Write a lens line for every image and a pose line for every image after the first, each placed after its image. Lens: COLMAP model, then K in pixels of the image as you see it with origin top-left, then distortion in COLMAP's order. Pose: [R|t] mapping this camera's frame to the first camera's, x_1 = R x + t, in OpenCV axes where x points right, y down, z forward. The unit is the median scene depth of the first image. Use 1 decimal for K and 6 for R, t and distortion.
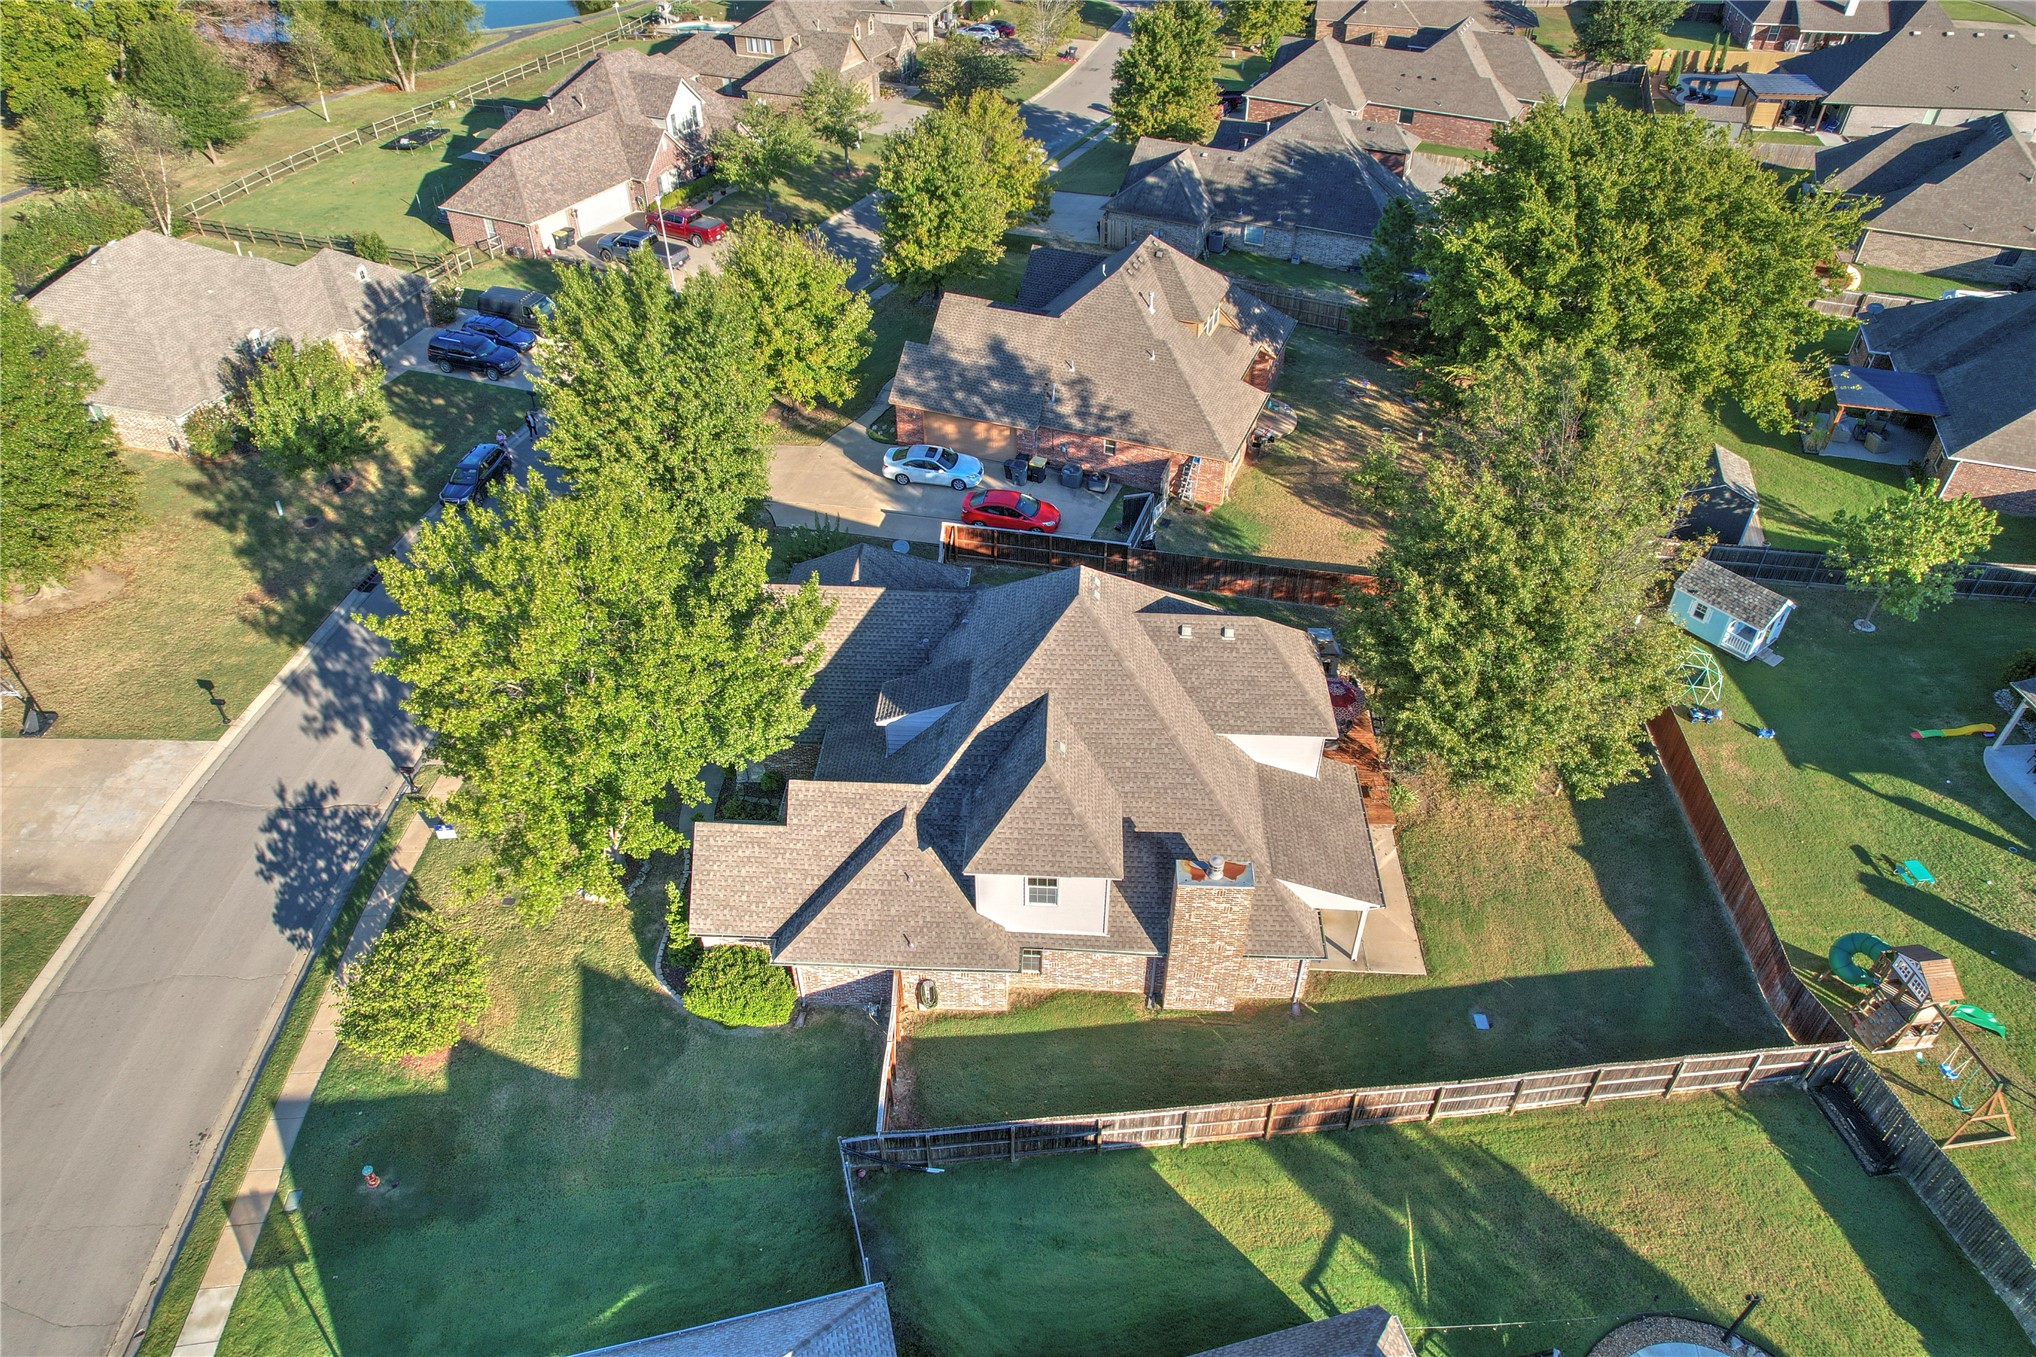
lens RADIAL K [[1295.8, 0, 1018.0], [0, 1295.8, 678.5], [0, 0, 1]] dist [-0.079966, 0.069455]
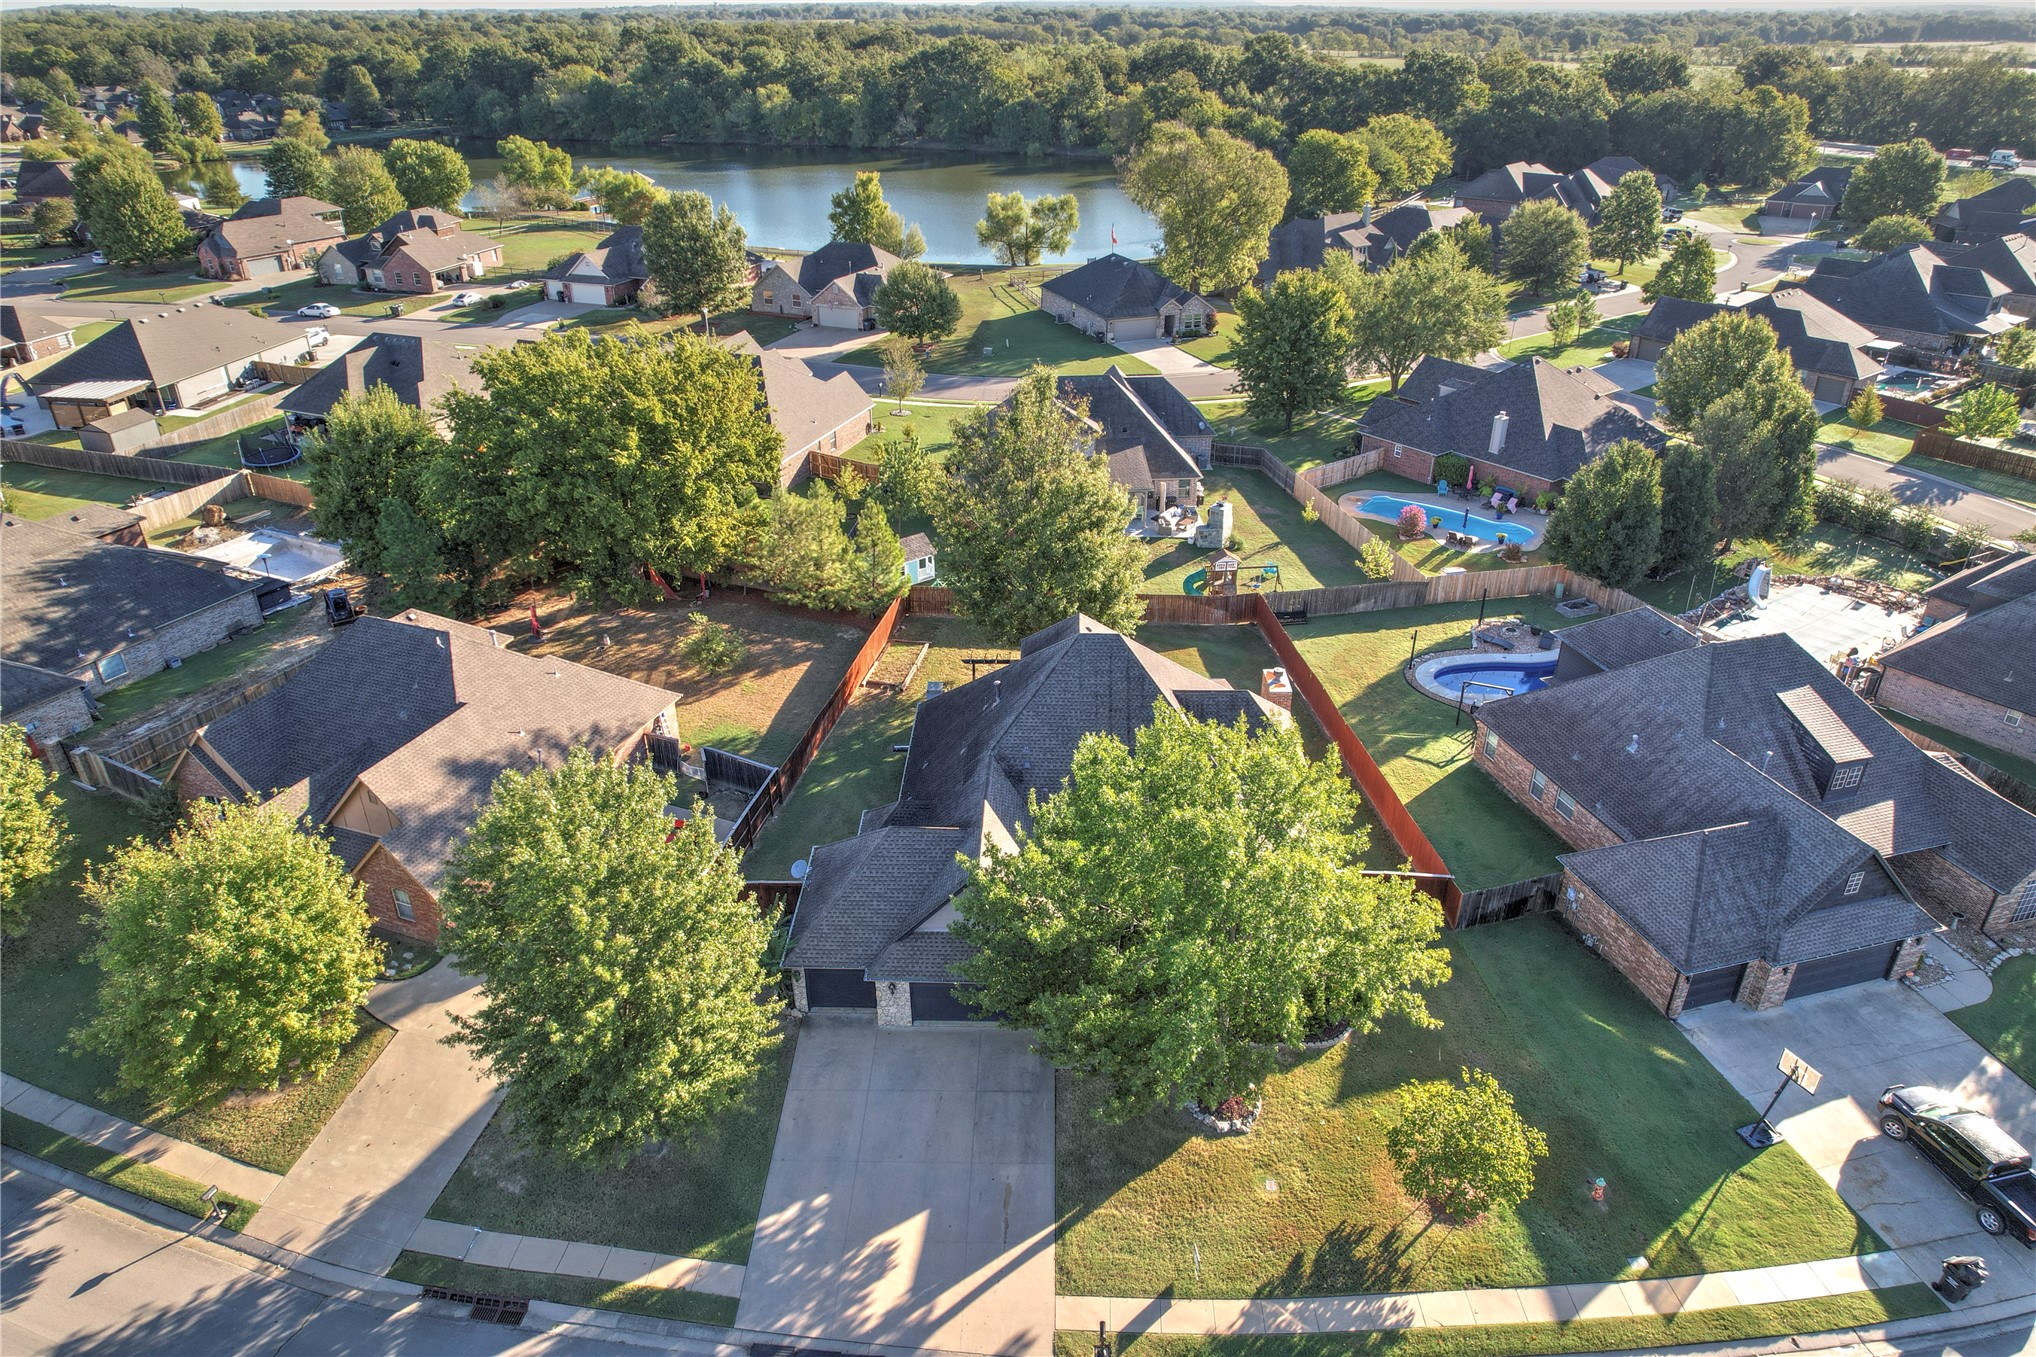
lens RADIAL K [[1295.8, 0, 1018.0], [0, 1295.8, 678.5], [0, 0, 1]] dist [-0.079966, 0.069455]
pose [[-0.020031, -0.464769, 0.885206, -1.148619], [0.635554, 0.677553, 0.370124, -0.590572], [-0.771796, 0.570010, 0.281814, 0.731520]]
